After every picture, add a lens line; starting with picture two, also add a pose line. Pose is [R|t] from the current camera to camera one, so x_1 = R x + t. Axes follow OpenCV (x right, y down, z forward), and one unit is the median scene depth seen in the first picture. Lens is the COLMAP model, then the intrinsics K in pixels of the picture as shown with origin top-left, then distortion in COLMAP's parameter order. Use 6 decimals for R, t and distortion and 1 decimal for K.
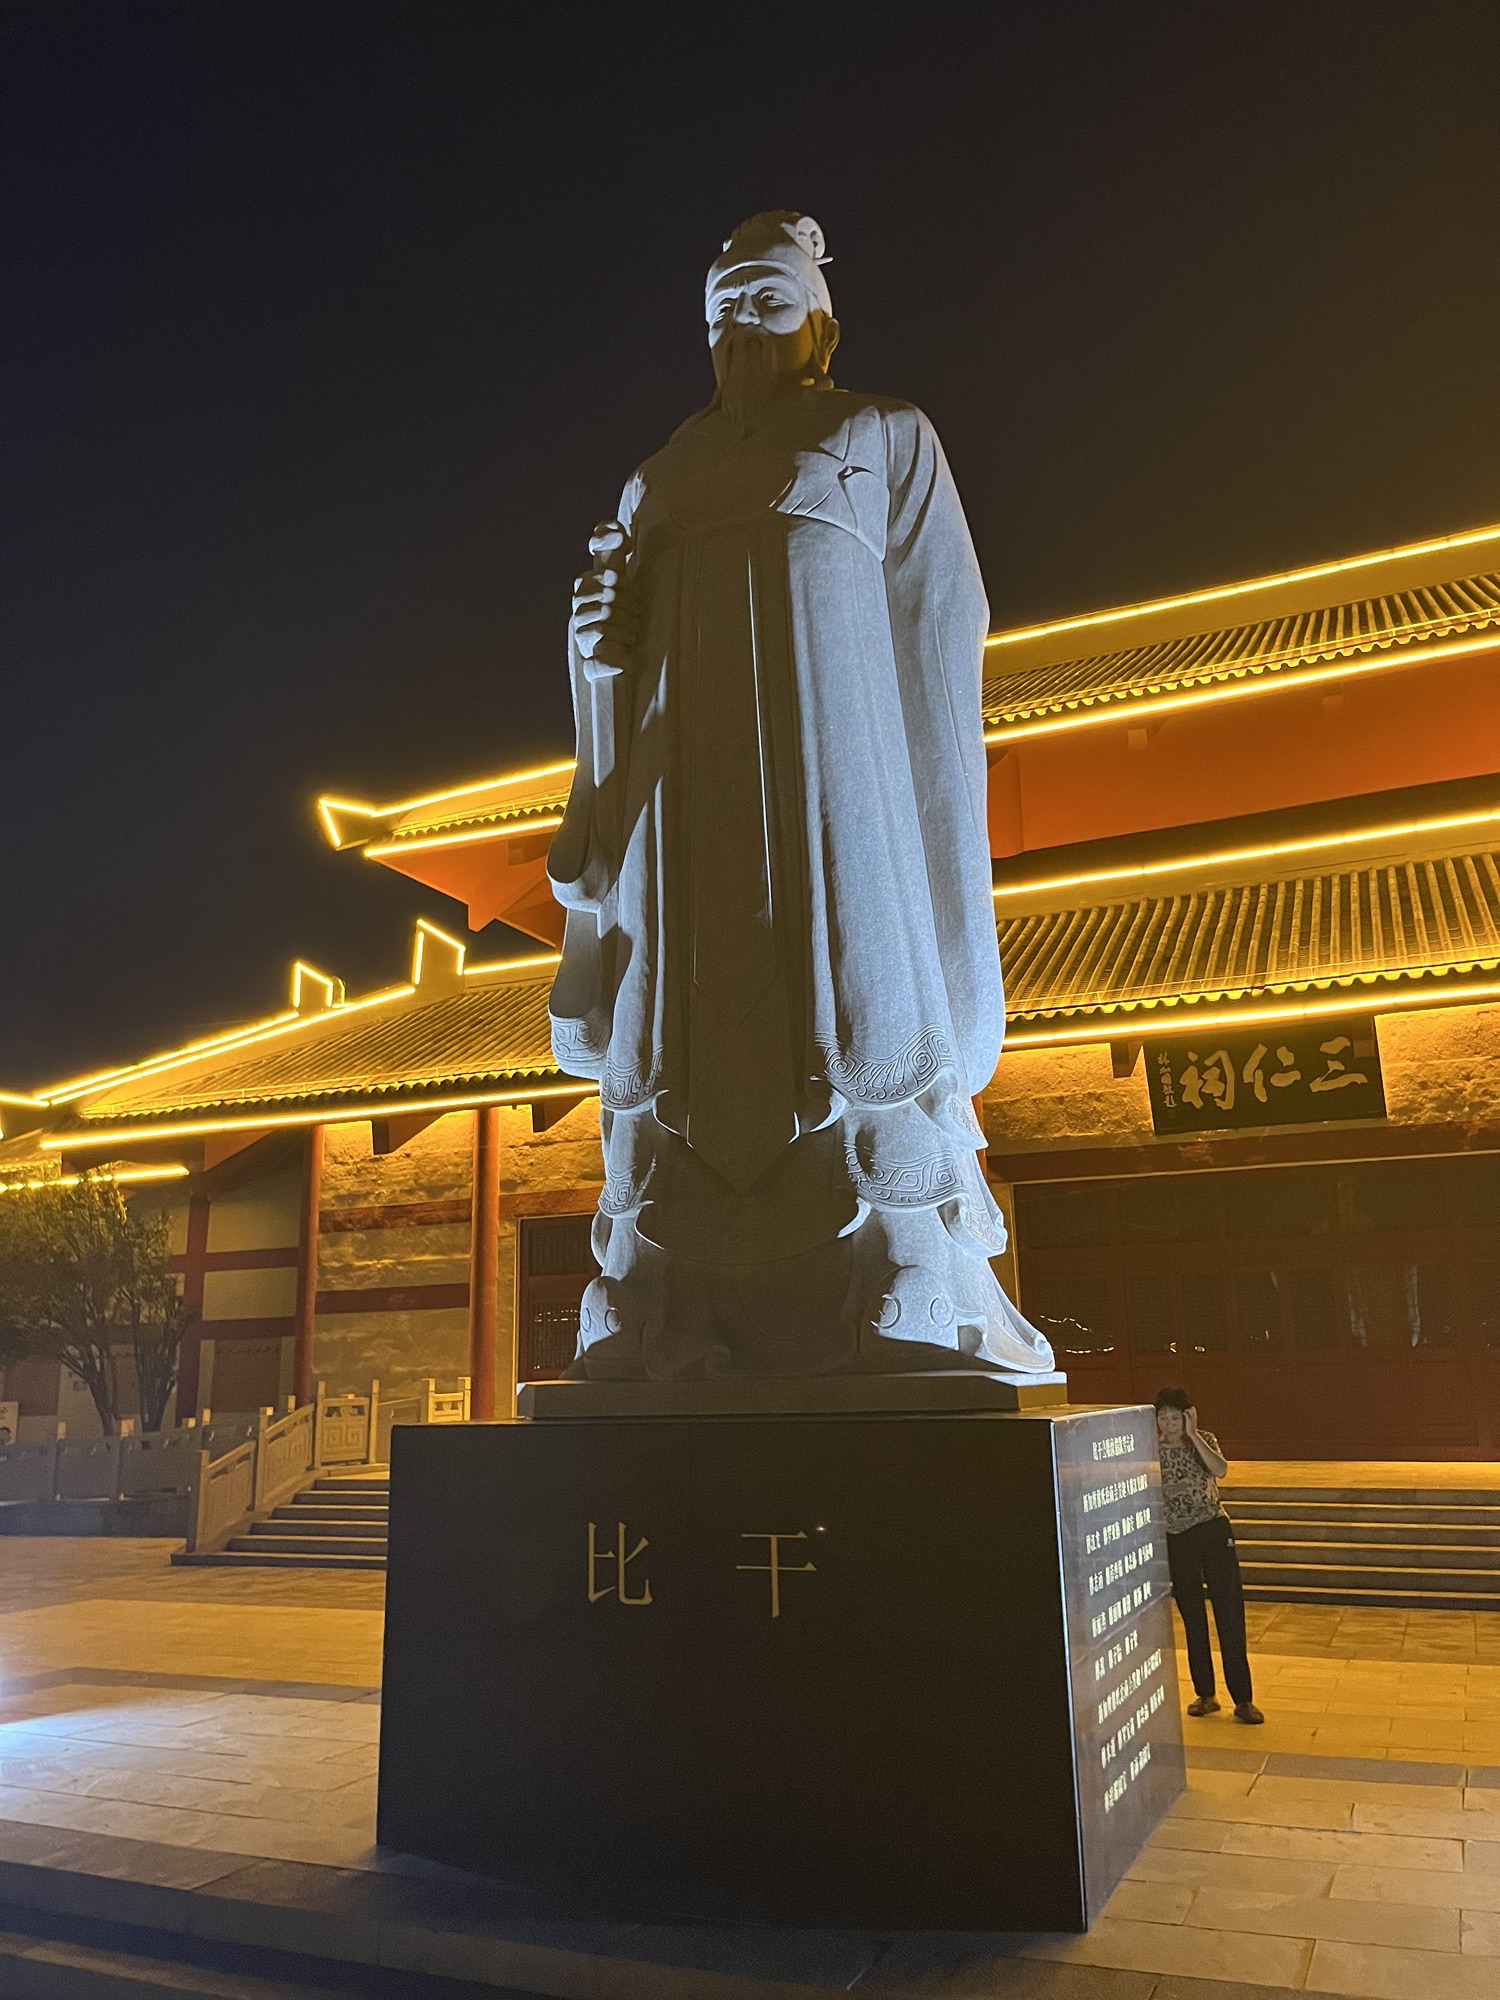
lens RADIAL K [[1511.3, 0, 749.7], [0, 1511.3, 995.1], [0, 0, 1]] dist [0.001598, -0.000518]
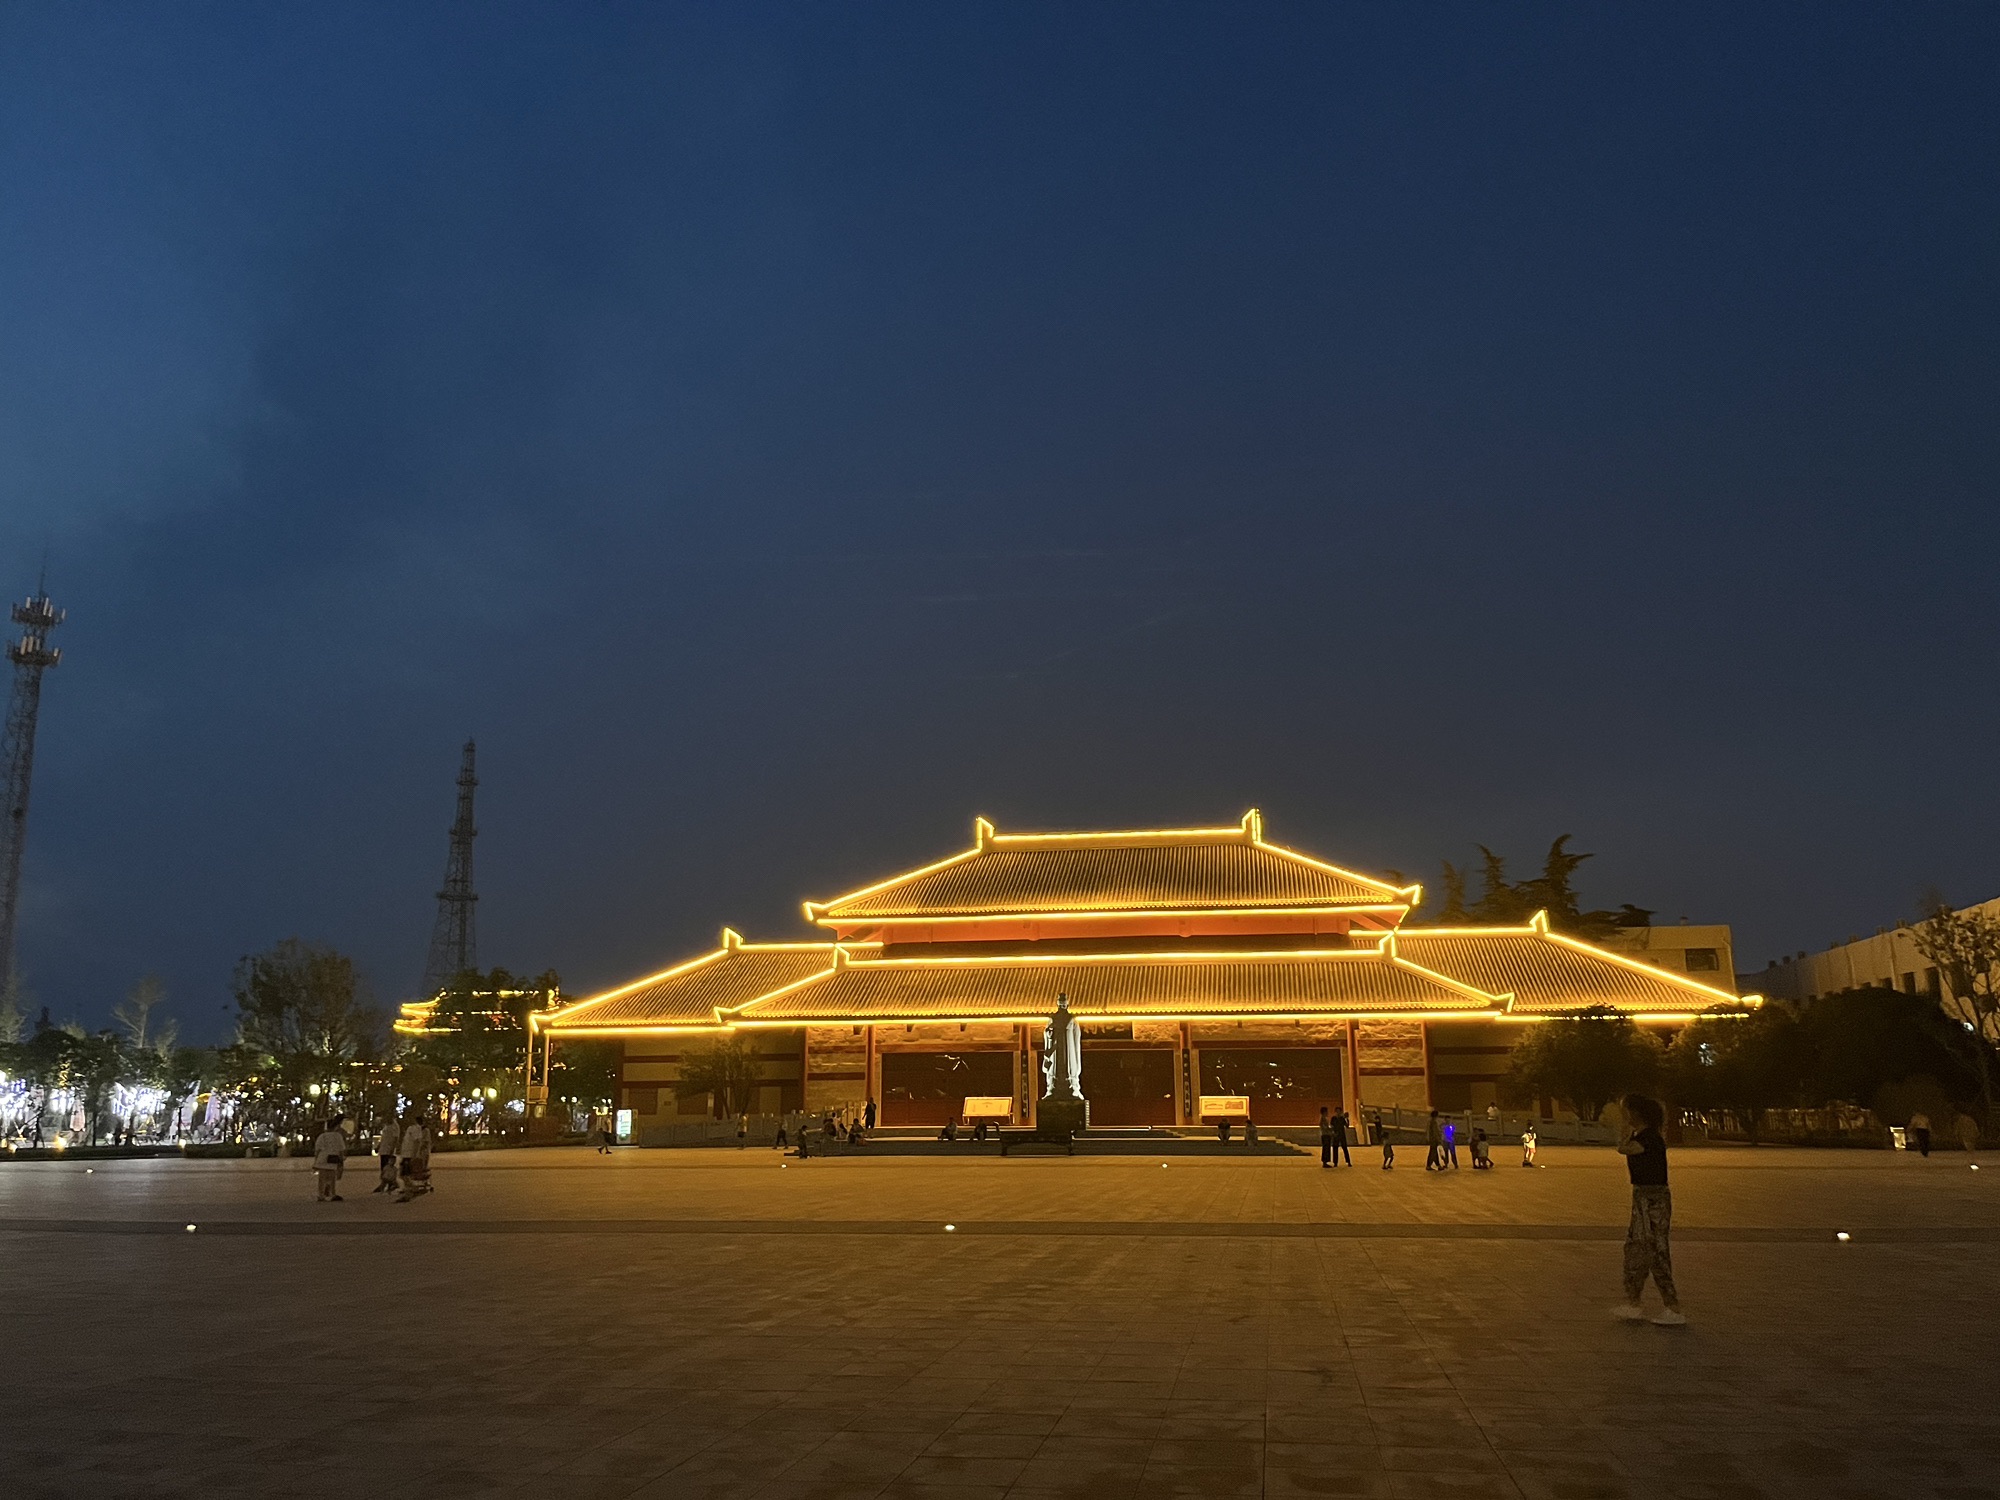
lens RADIAL K [[1511.3, 0, 1000.2], [0, 1511.3, 753.4], [0, 0, 1]] dist [0.001598, -0.000518]
pose [[0.966848, 0.075543, 0.243923, -0.748171], [-0.077608, 0.996983, -0.001146, -0.507767], [-0.243273, -0.017822, 0.969794, -2.191107]]
